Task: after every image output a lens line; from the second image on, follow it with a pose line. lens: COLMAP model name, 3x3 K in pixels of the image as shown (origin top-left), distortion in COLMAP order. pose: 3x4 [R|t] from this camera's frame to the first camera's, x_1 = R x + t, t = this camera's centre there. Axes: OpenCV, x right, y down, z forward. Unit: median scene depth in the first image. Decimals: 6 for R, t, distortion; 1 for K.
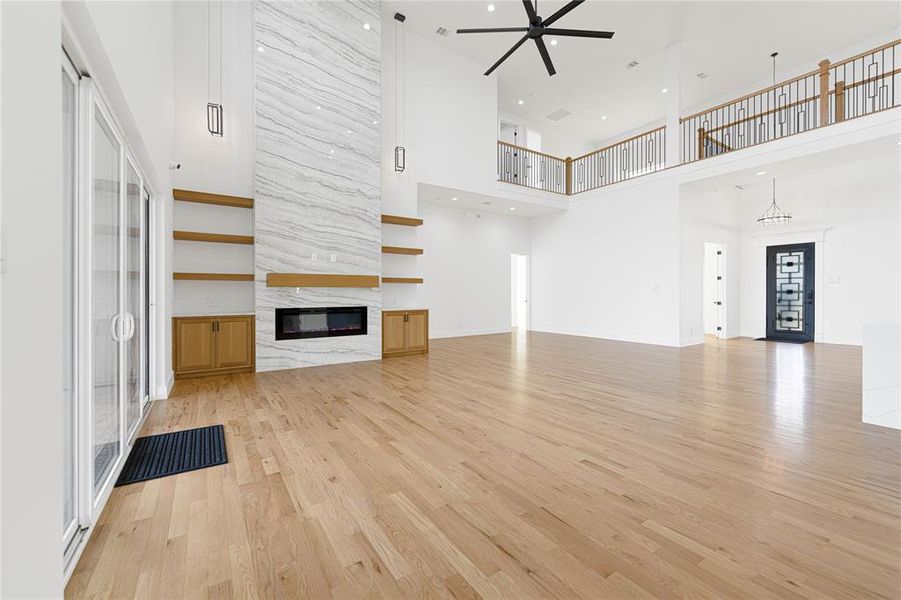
lens RADIAL K [[373.3, 0, 450.3], [0, 373.3, 292.8], [0, 0, 1]] dist [0.000282, 0.000055]
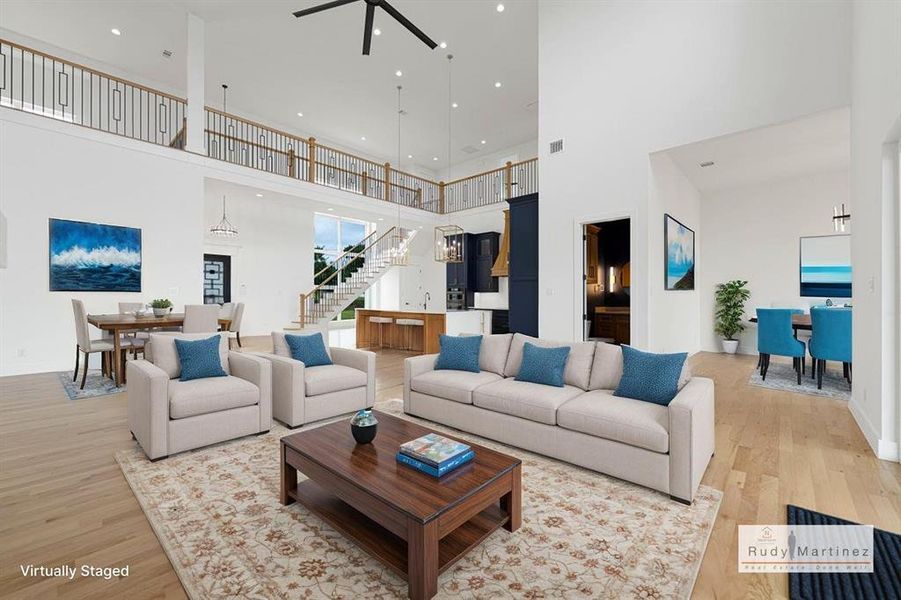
lens RADIAL K [[374.7, 0, 447.4], [0, 374.7, 297.3], [0, 0, 1]] dist [-0.000090, -0.000011]
pose [[-0.255591, 0.000448, 0.966785, -0.380034], [-0.002425, 0.999996, -0.001104, -0.000024], [-0.966782, -0.002626, -0.255589, 0.610767]]
